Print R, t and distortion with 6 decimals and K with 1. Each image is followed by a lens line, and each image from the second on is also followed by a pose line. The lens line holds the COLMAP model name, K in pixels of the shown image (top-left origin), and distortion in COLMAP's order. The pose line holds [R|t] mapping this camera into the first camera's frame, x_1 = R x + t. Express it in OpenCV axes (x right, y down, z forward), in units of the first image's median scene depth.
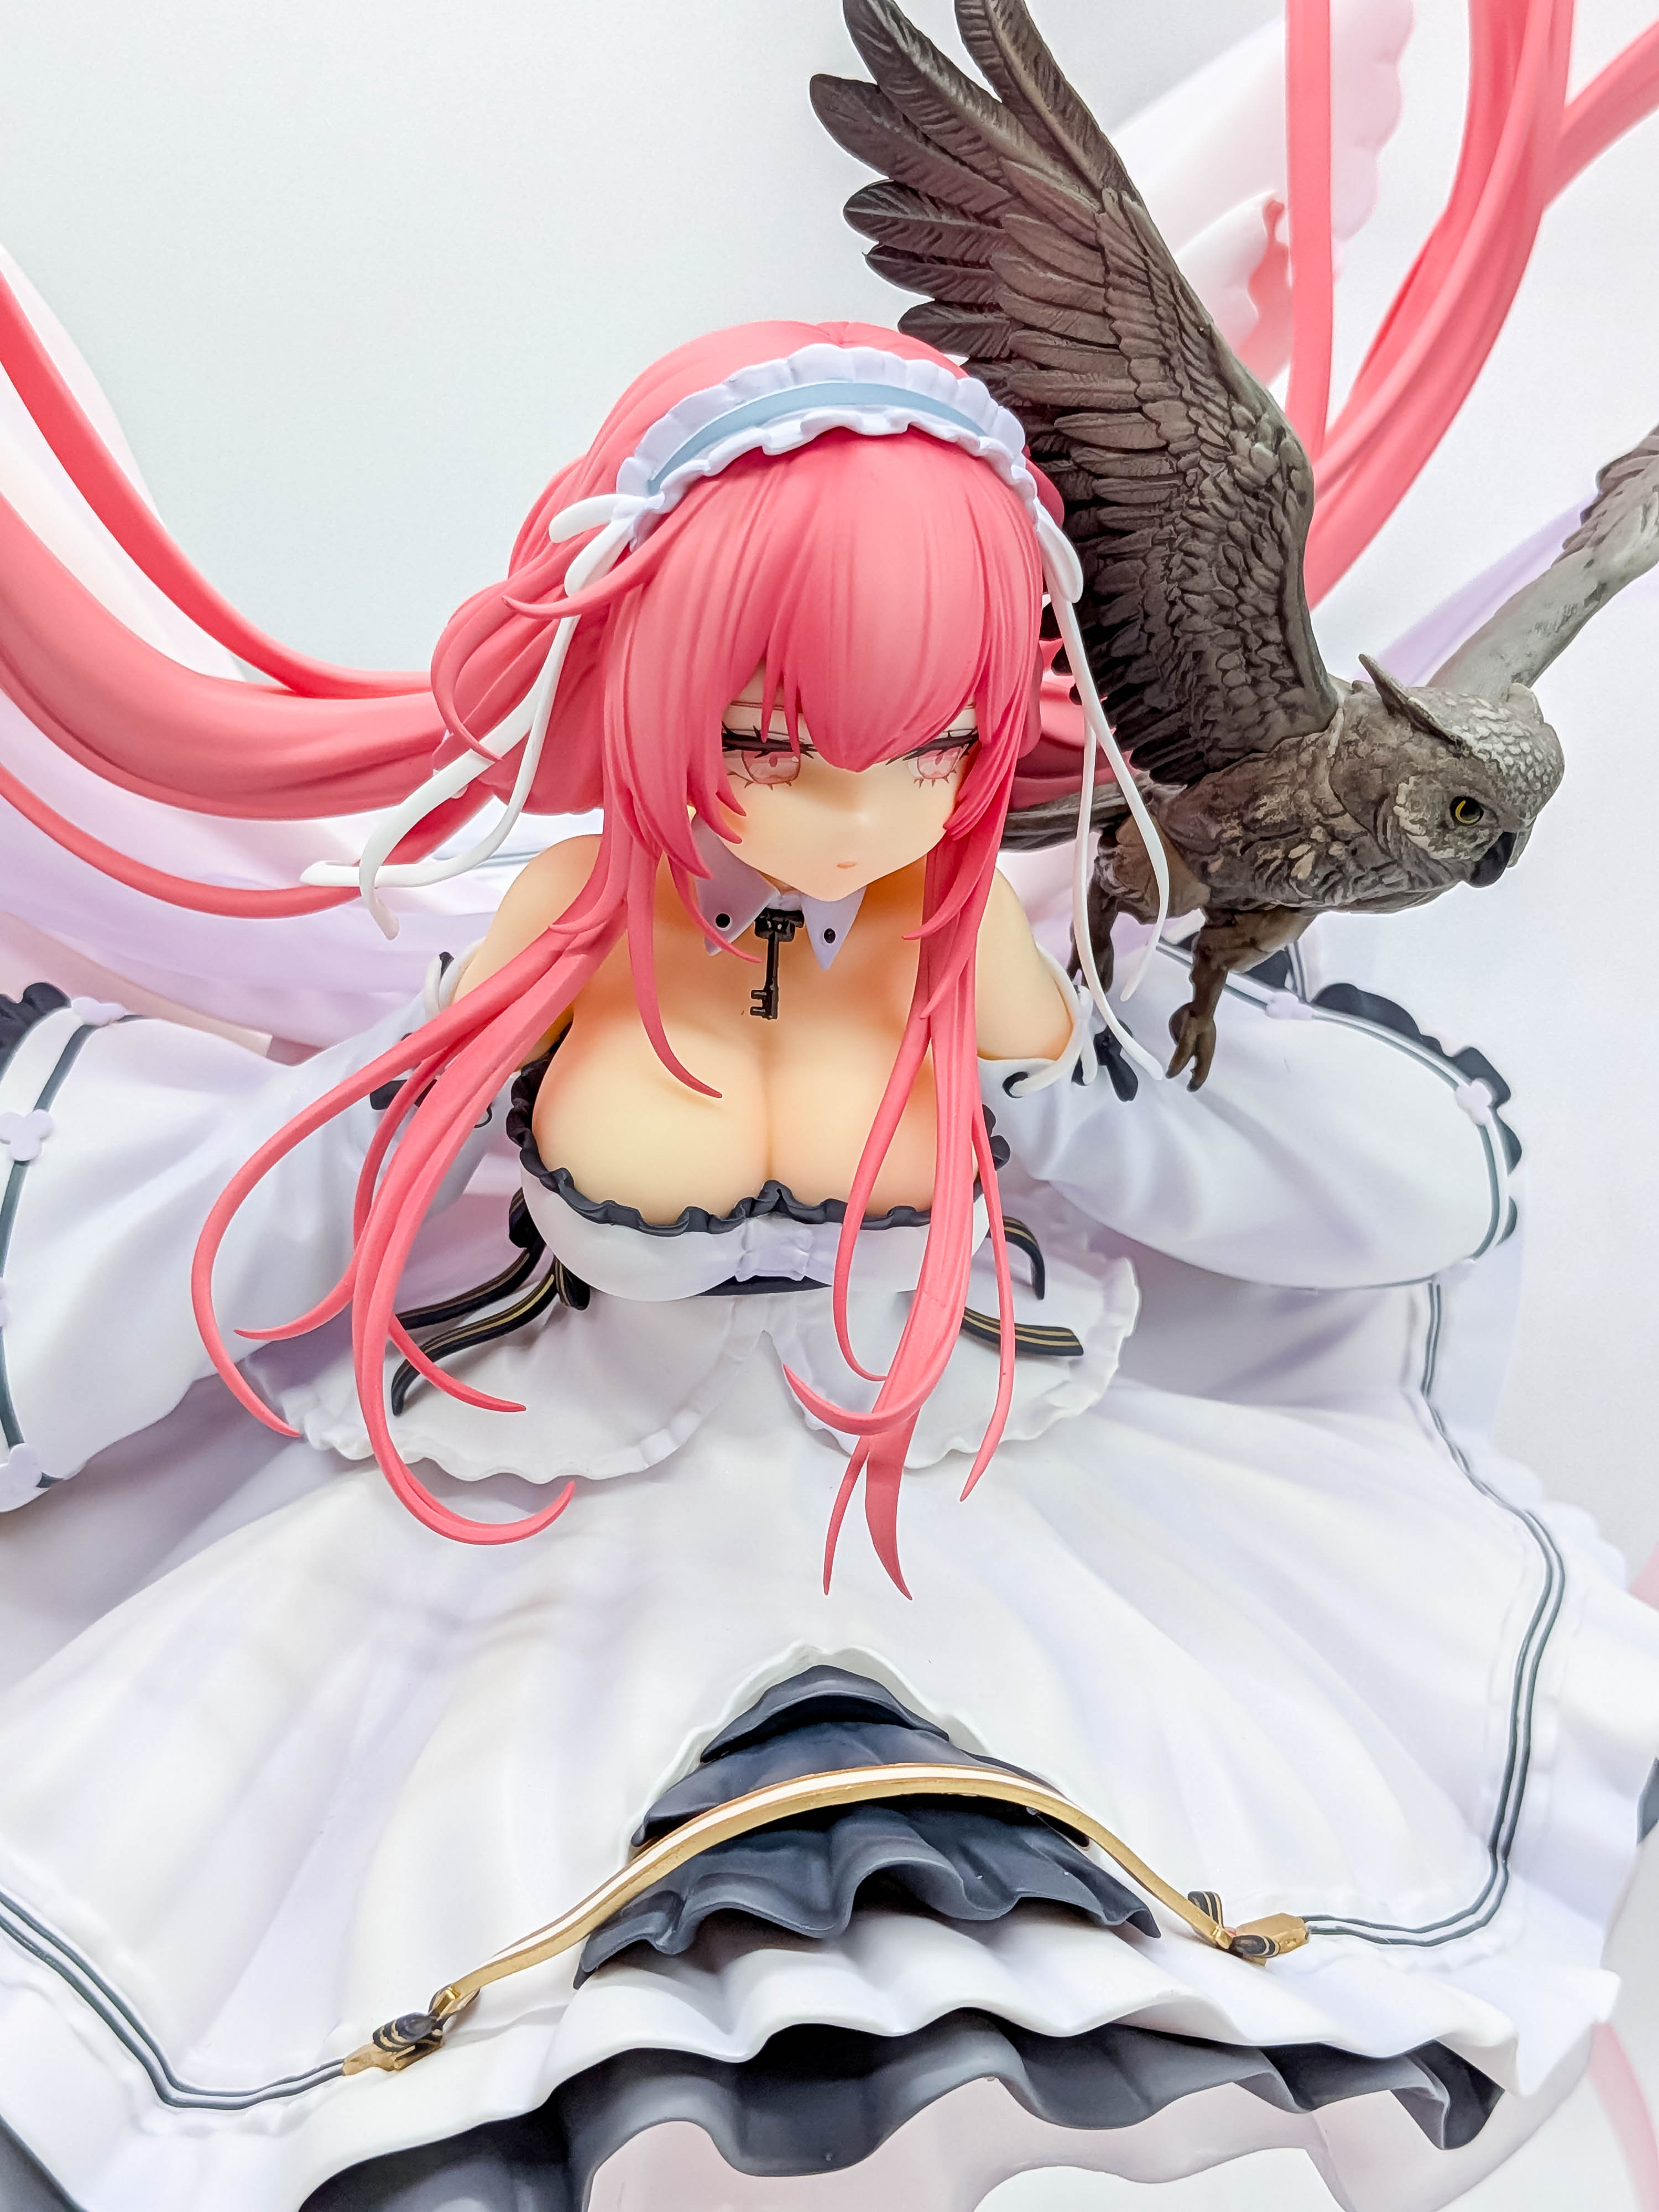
lens RADIAL K [[3326.1, 0, 925.3], [0, 3326.1, 1080.5], [0, 0, 1]] dist [0.062219, 0.000000]
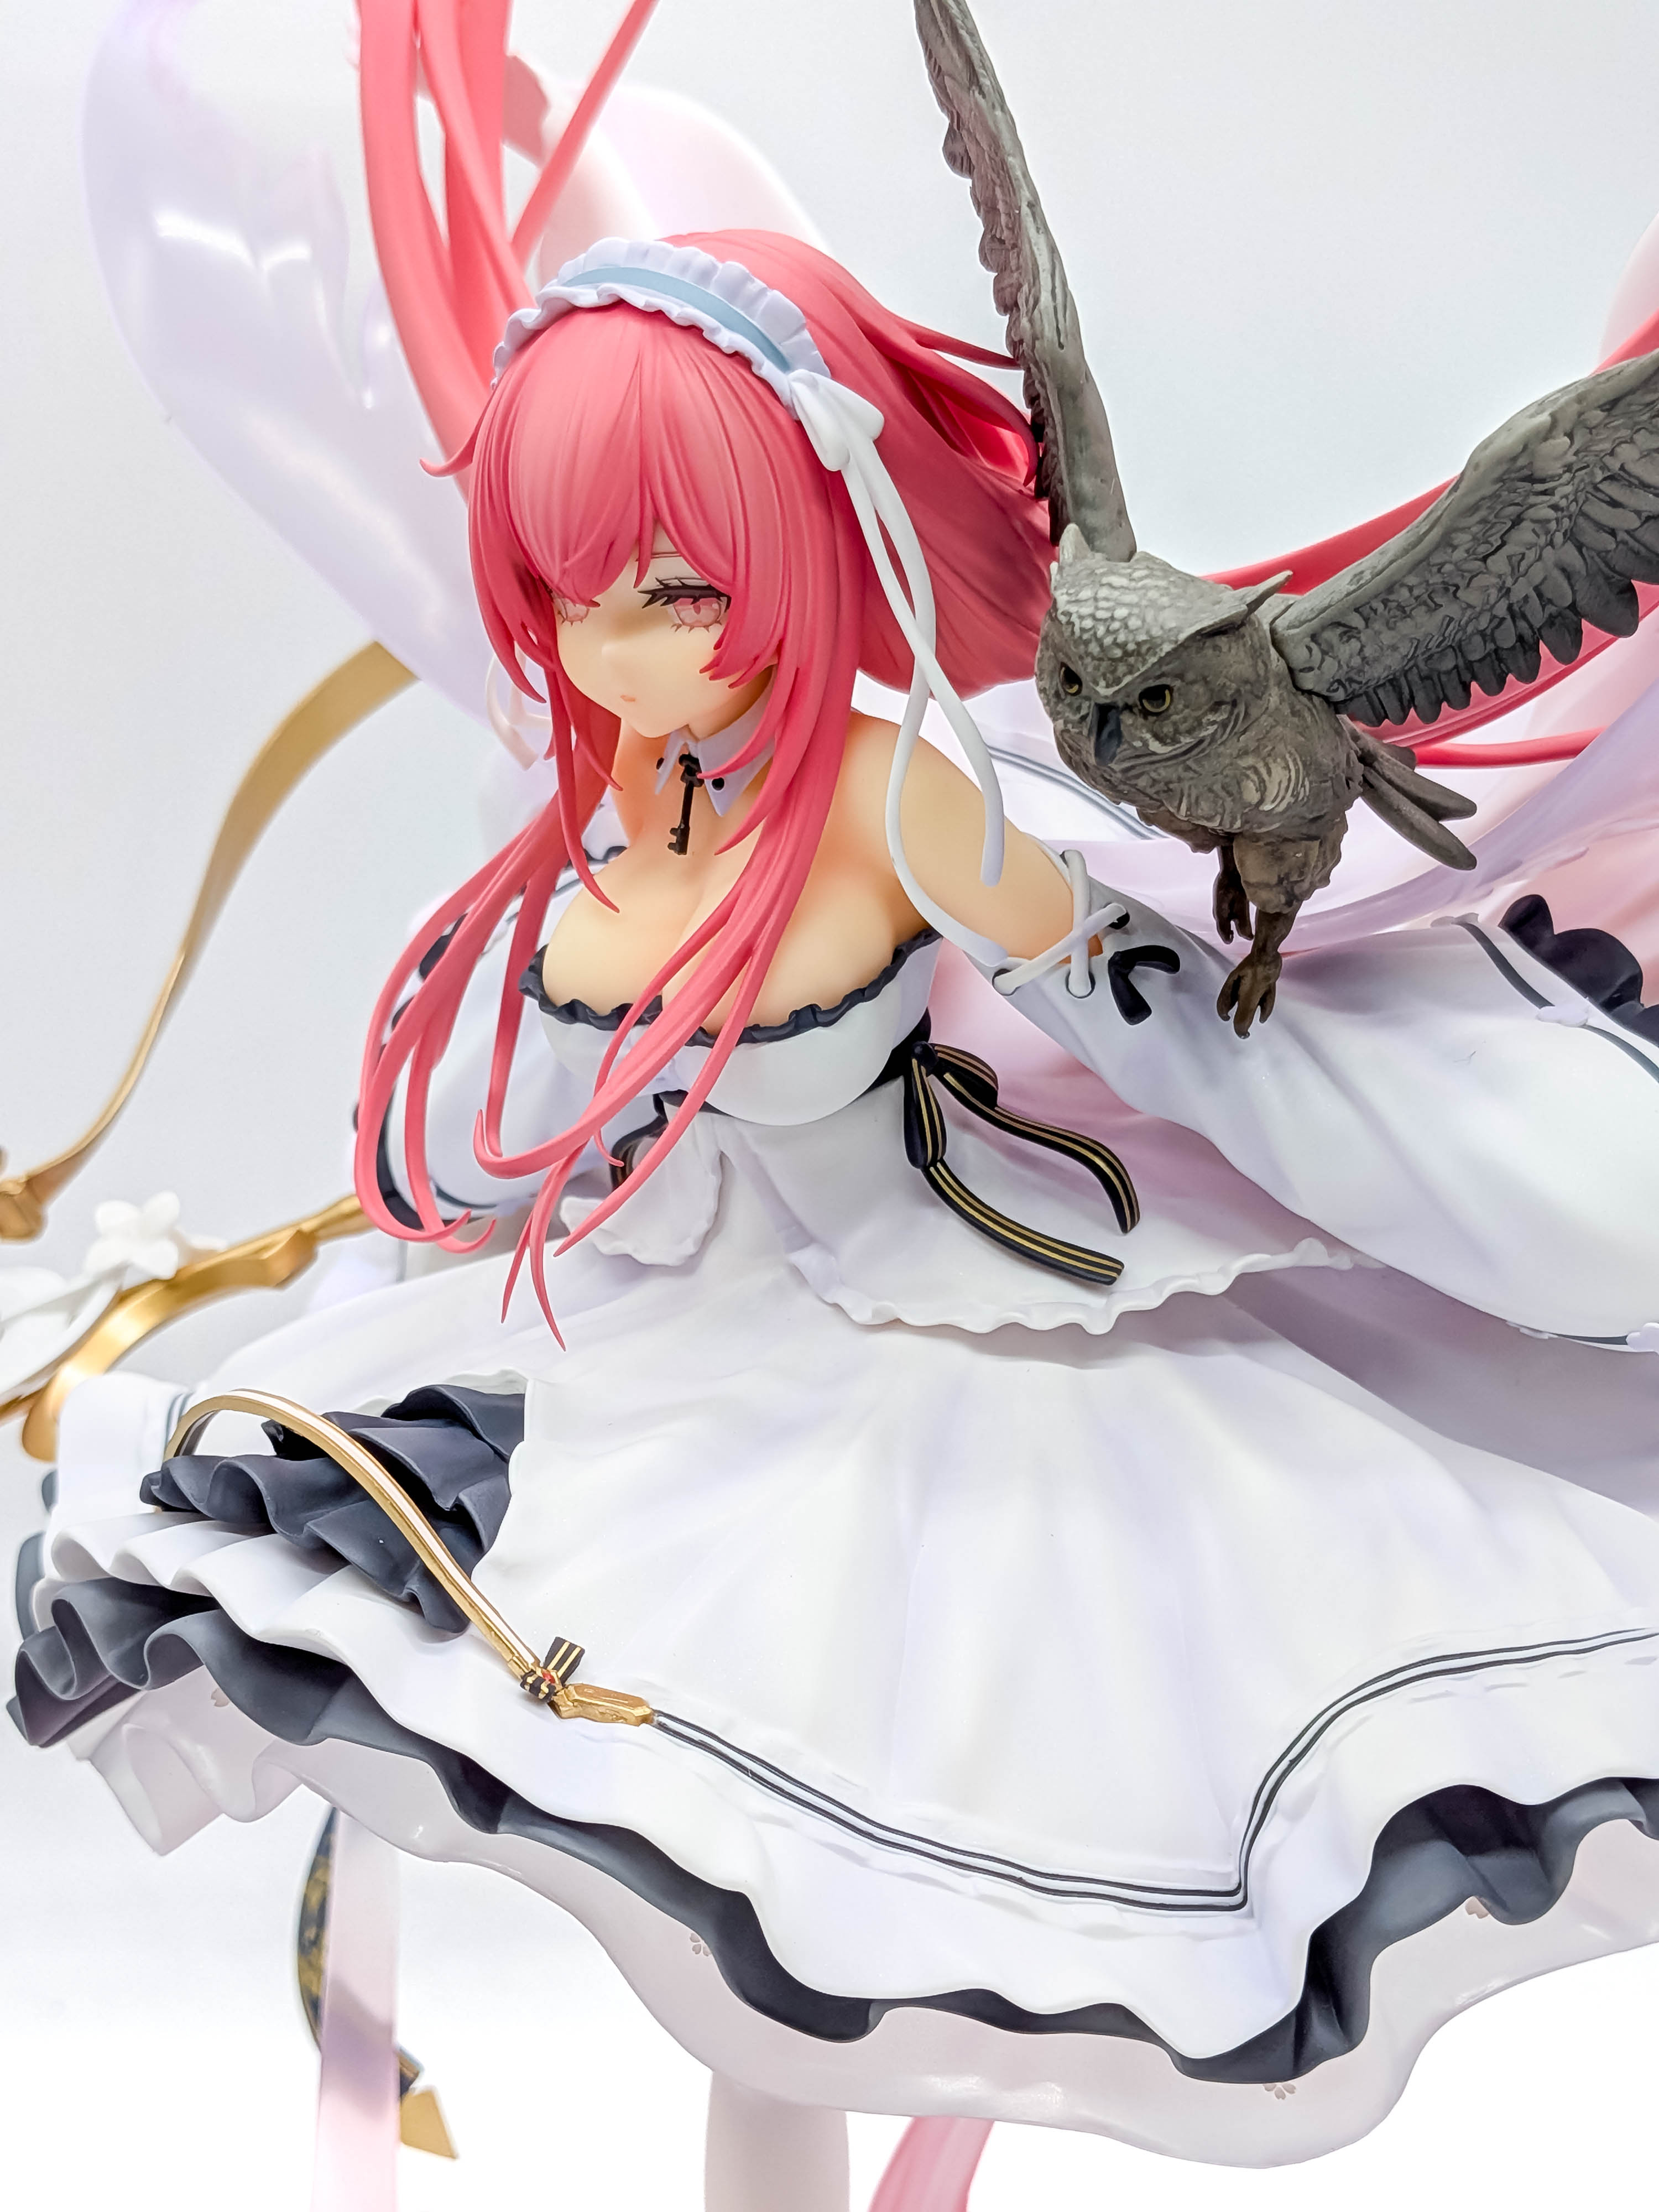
lens RADIAL K [[3326.1, 0, 757.4], [0, 3326.1, 1171.8], [0, 0, 1]] dist [0.062219, 0.000000]
pose [[0.522155, 0.138622, -0.841510, 0.939316], [-0.210737, 0.977076, 0.030192, 0.047900], [0.826404, 0.161573, 0.539398, 0.426082]]
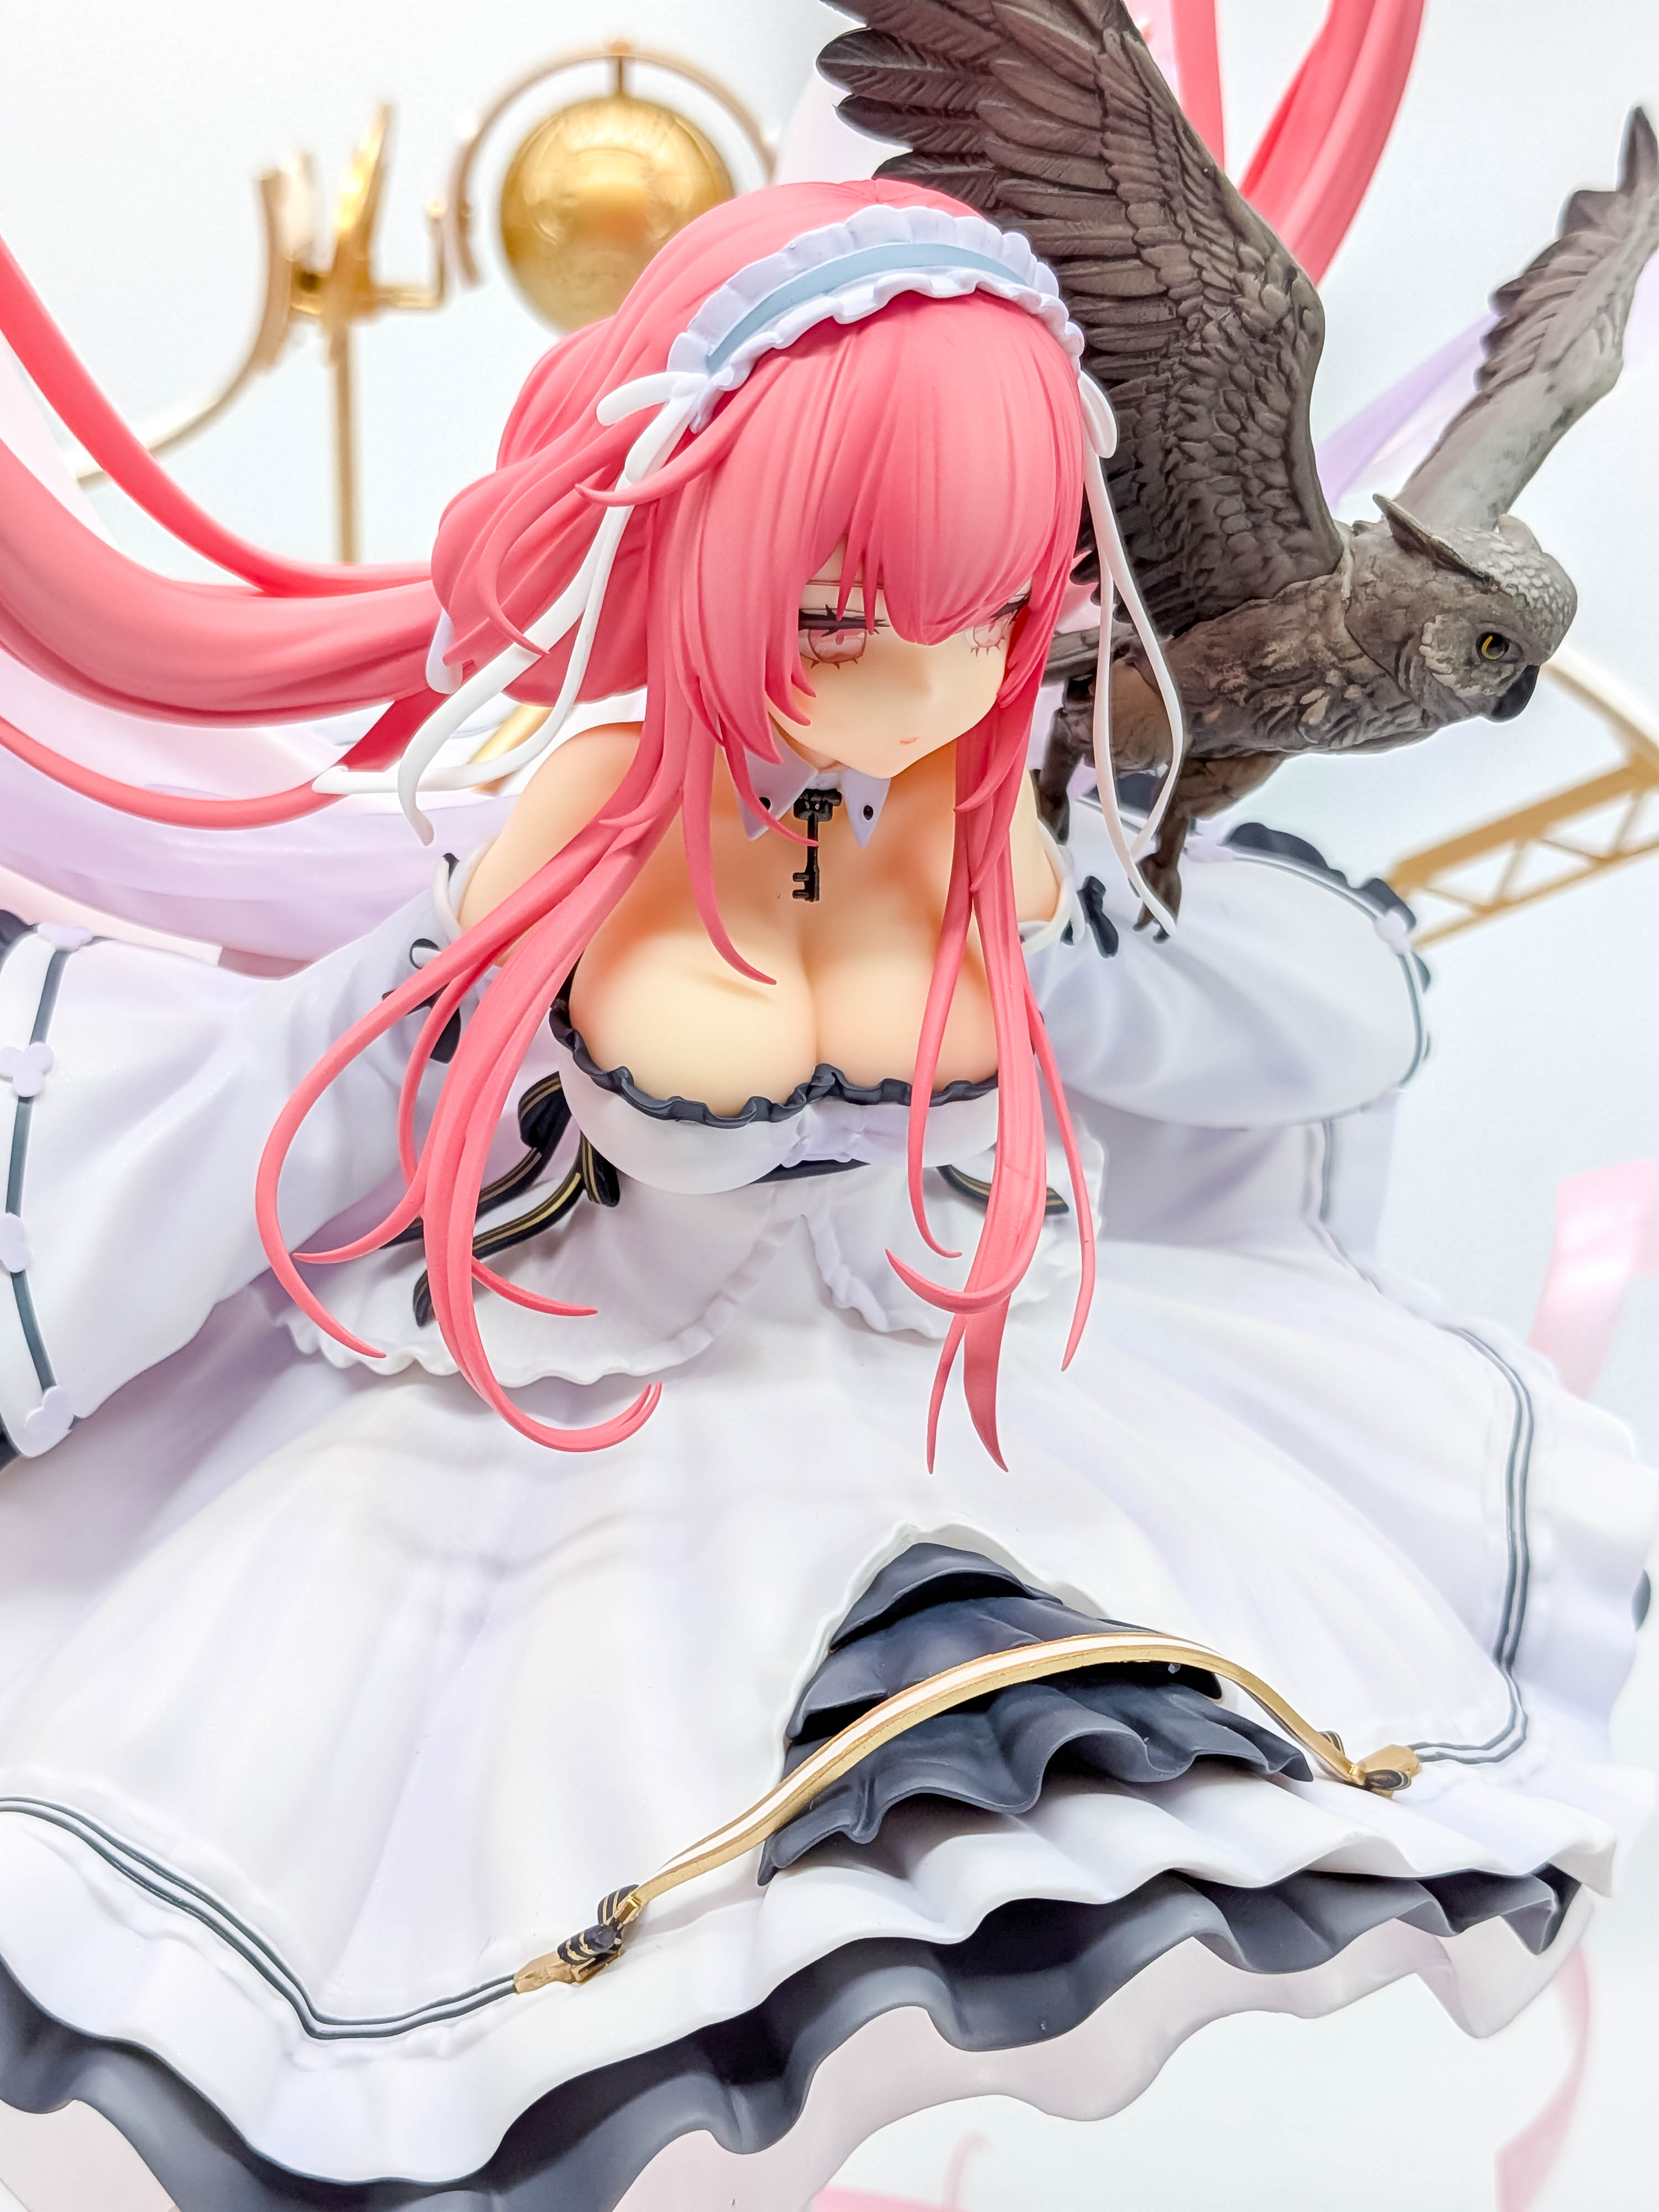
lens RADIAL K [[3326.1, 0, 731.1], [0, 3326.1, 1107.5], [0, 0, 1]] dist [0.062219, 0.000000]
pose [[0.991852, -0.072632, 0.104658, -0.178474], [0.066424, 0.995886, 0.061633, -0.019771], [-0.108704, -0.054179, 0.992597, 0.020782]]
